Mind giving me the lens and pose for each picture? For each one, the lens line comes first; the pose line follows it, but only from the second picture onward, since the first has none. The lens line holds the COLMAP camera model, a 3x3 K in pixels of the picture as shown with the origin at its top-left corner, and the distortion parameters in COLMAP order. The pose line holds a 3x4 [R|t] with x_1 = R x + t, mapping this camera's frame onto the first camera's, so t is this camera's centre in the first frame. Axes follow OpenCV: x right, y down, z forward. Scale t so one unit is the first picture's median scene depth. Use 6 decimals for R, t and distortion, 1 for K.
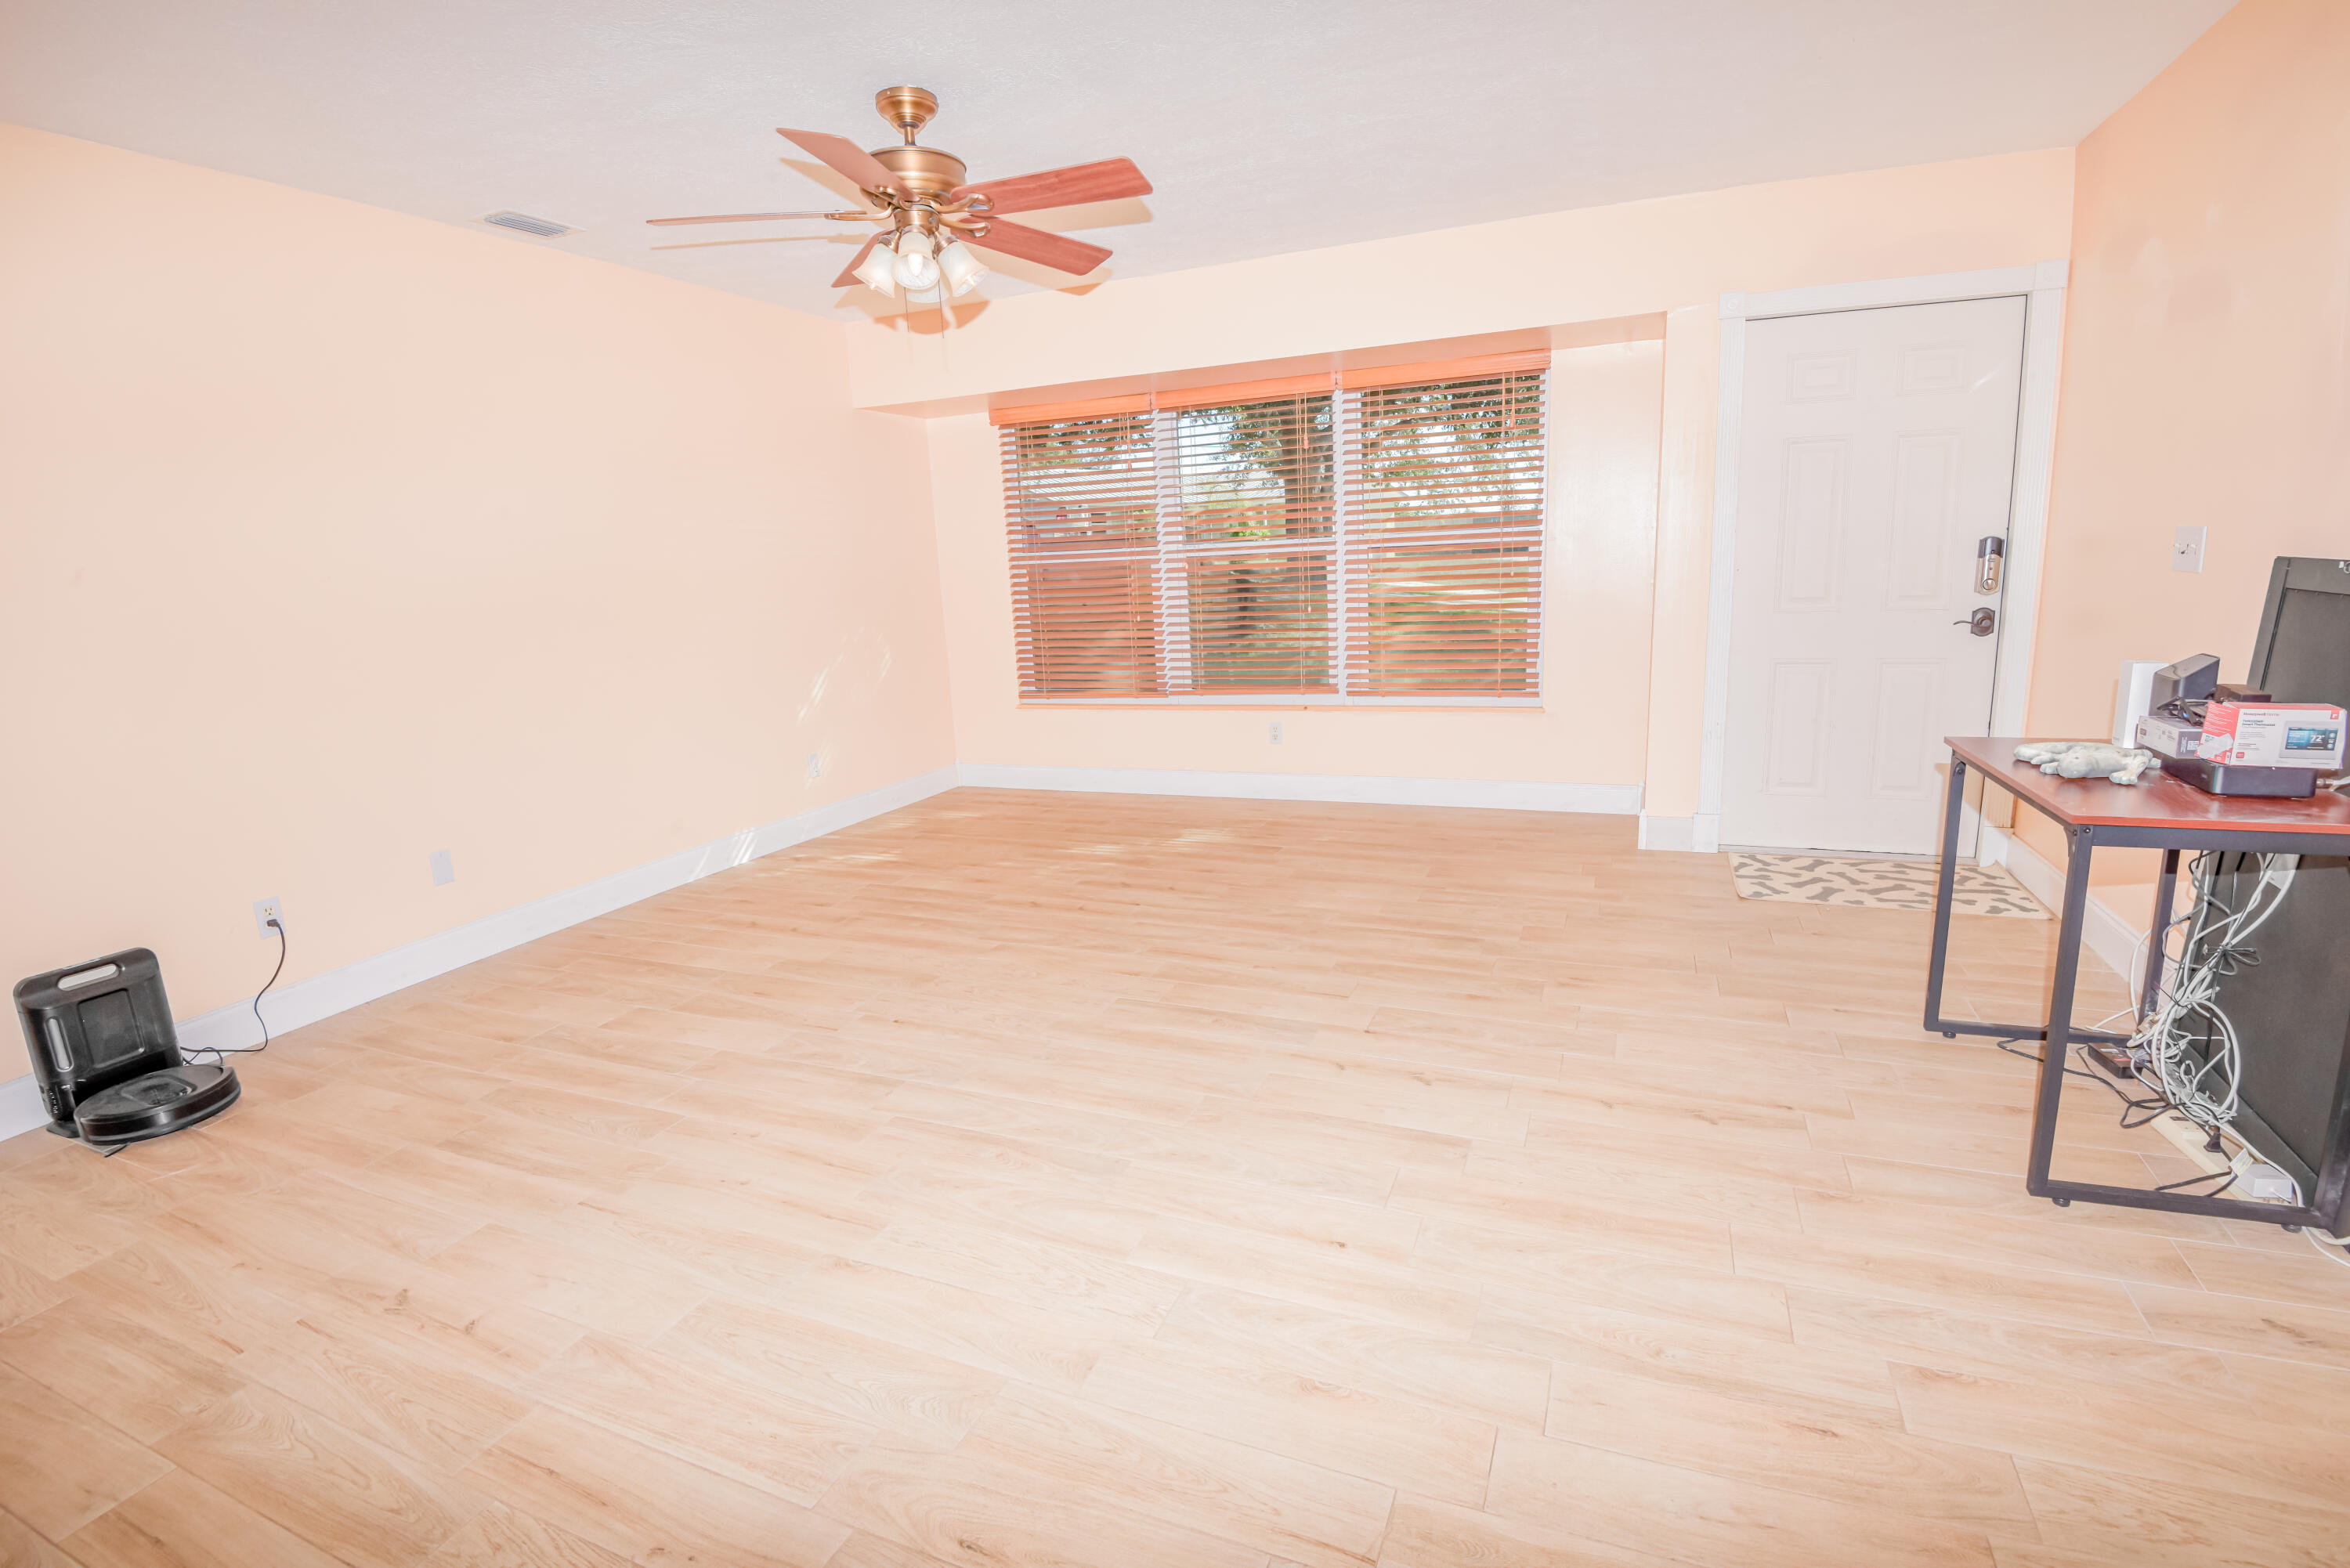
lens RADIAL K [[1090.7, 0, 1171.9], [0, 1090.7, 766.7], [0, 0, 1]] dist [-0.027033, -0.000308]
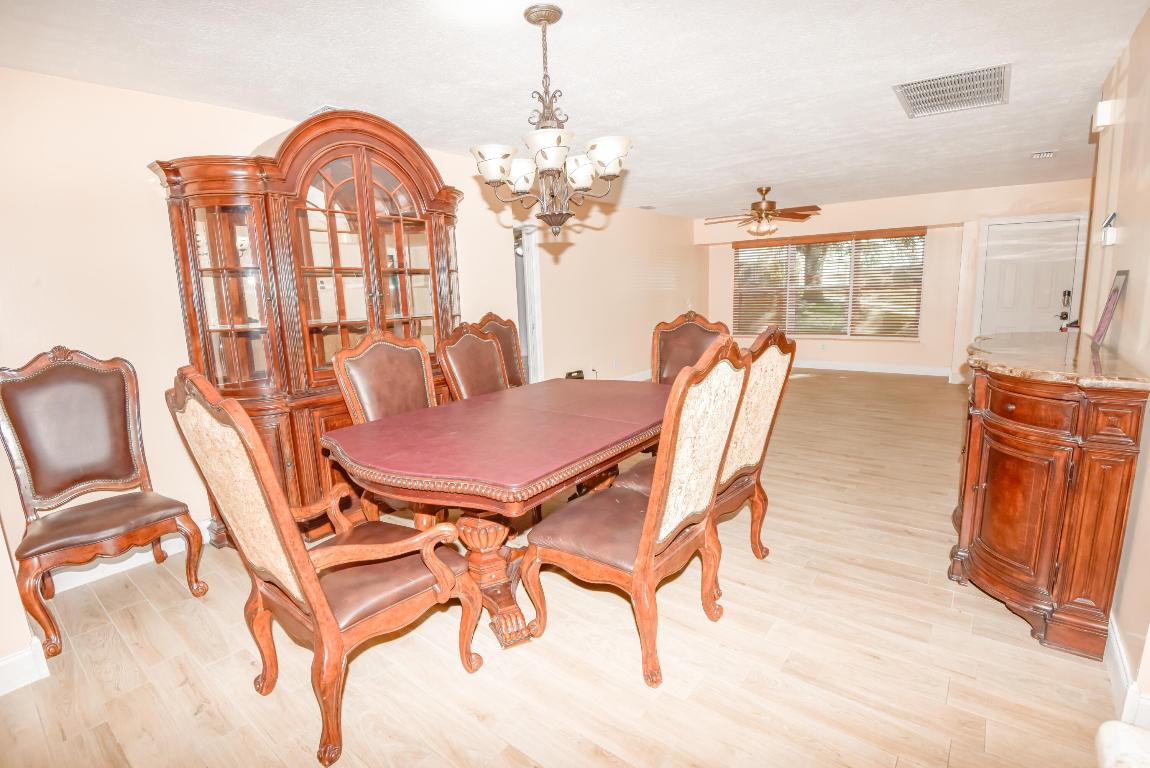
lens RADIAL K [[533.8, 0, 573.5], [0, 533.8, 375.6], [0, 0, 1]] dist [-0.027033, -0.000308]
pose [[0.963504, 0.057897, -0.261359, -0.334217], [-0.063122, 0.997938, -0.011632, 0.194032], [0.260147, 0.027705, 0.965171, -1.122628]]
